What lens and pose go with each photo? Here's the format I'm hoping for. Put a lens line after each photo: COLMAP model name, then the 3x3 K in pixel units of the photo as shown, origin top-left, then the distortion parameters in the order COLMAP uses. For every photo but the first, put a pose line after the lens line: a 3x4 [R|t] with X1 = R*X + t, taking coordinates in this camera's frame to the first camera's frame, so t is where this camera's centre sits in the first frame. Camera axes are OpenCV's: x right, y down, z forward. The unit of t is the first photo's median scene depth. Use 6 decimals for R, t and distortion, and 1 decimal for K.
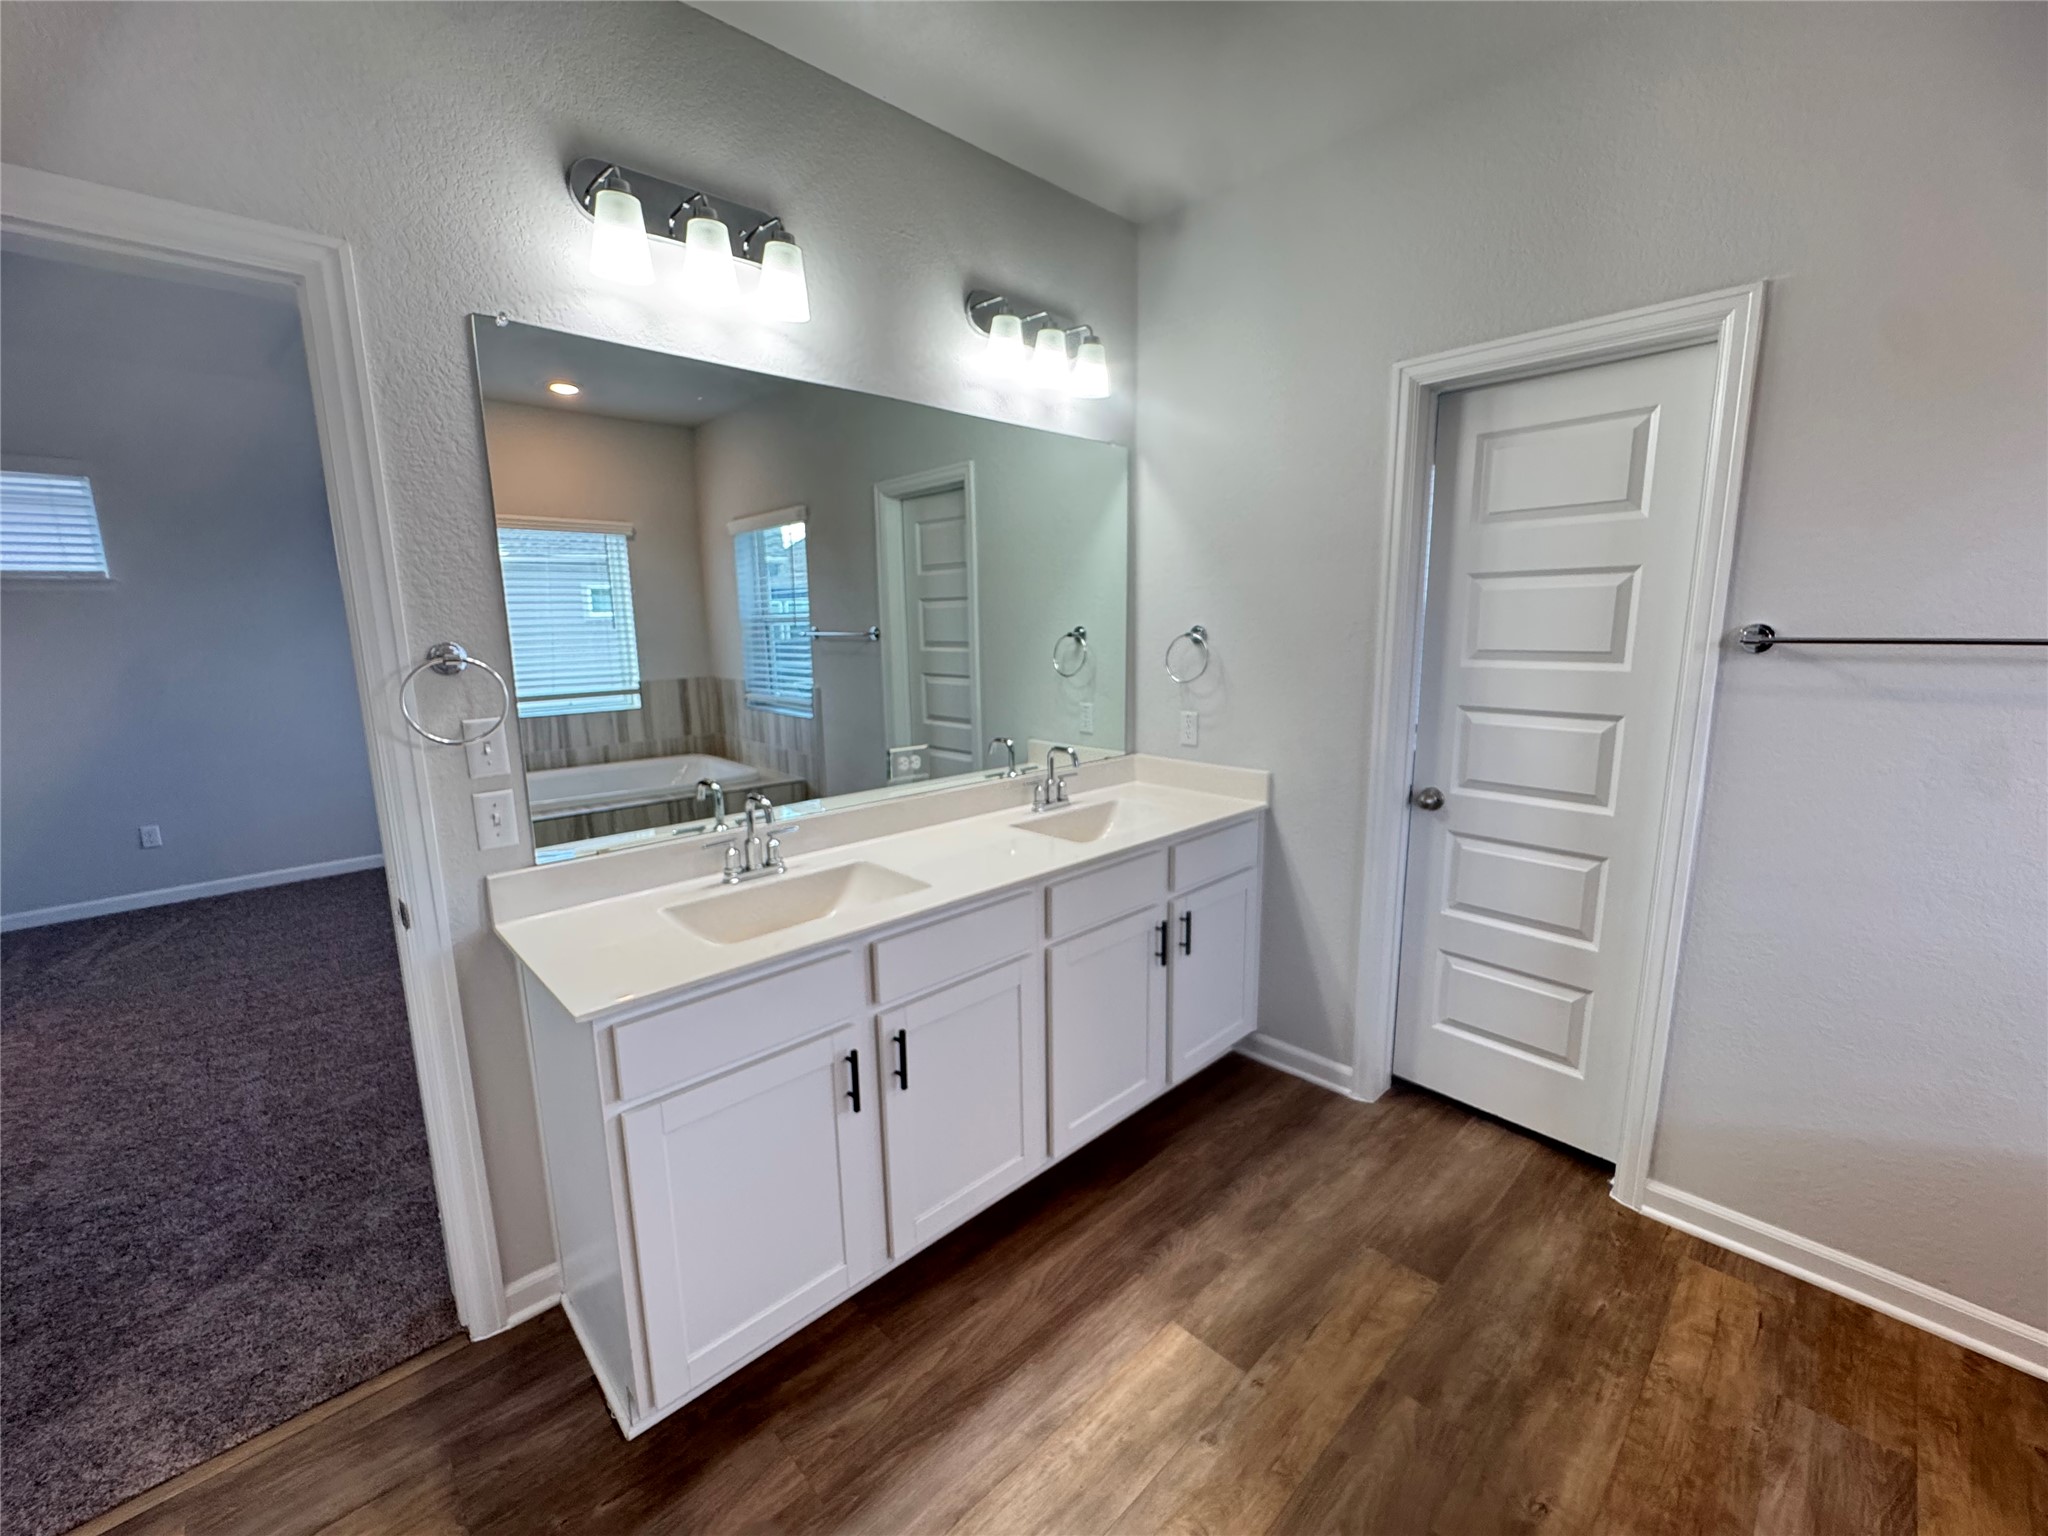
lens RADIAL K [[835.0, 0, 1026.6], [0, 835.0, 767.9], [0, 0, 1]] dist [-0.004664, 0.000198]
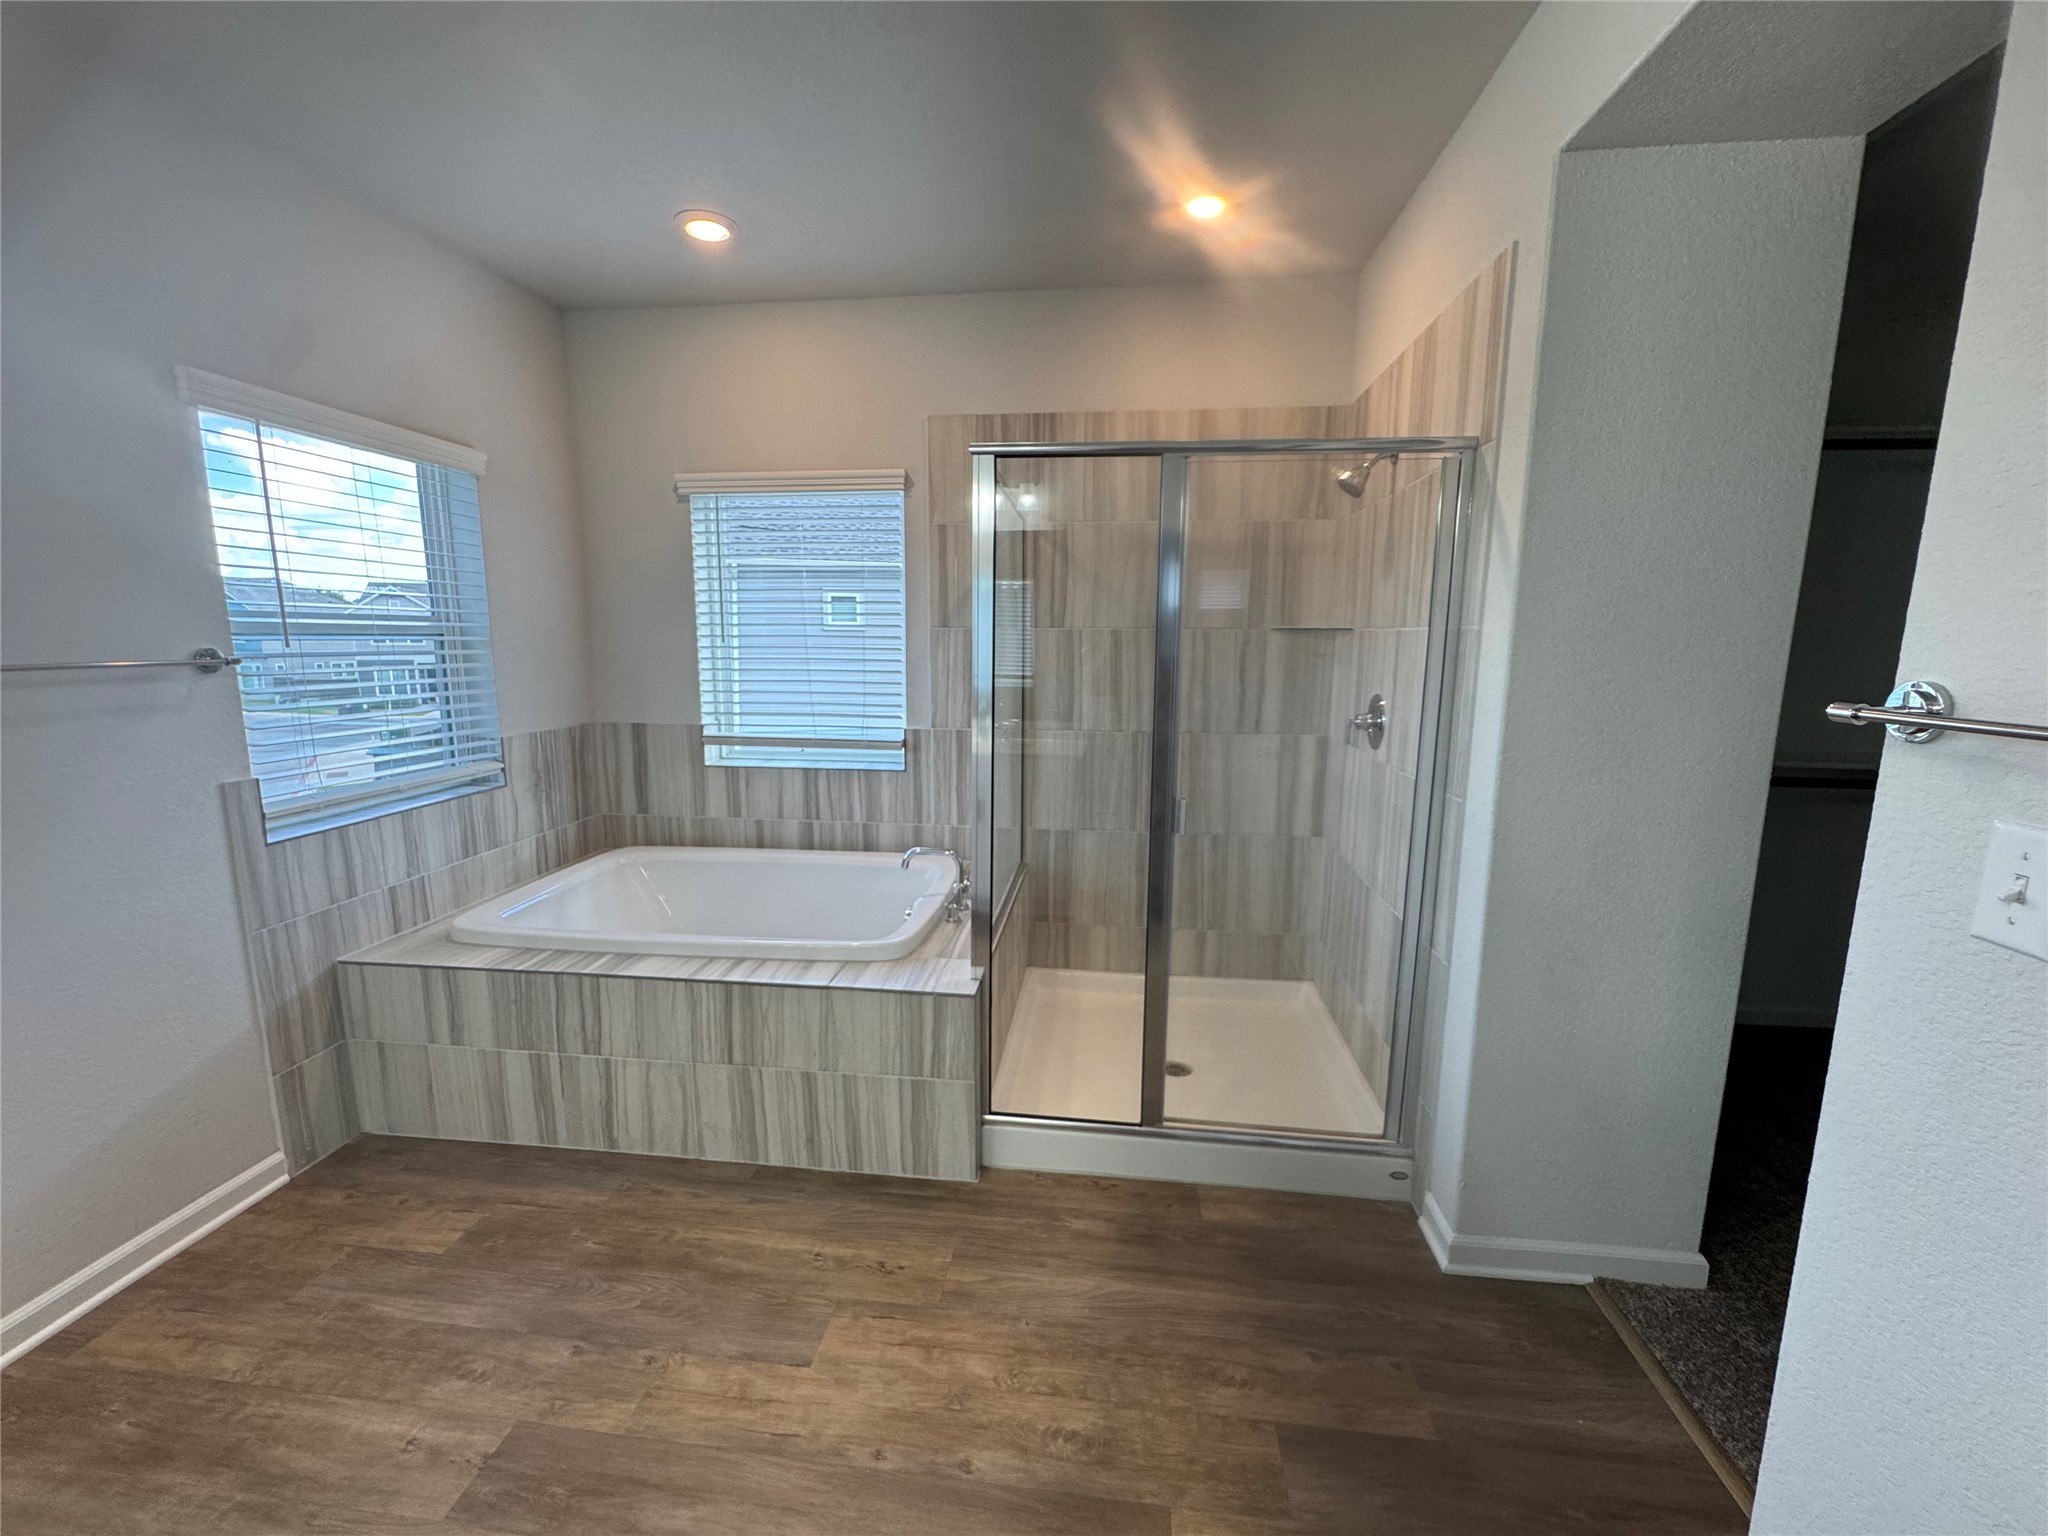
lens RADIAL K [[835.0, 0, 1022.2], [0, 835.0, 770.7], [0, 0, 1]] dist [-0.004664, 0.000198]
pose [[-0.642926, -0.110576, 0.757905, -0.574834], [0.139131, 0.956201, 0.257530, -0.122425], [-0.753186, 0.271021, -0.599382, 0.724806]]
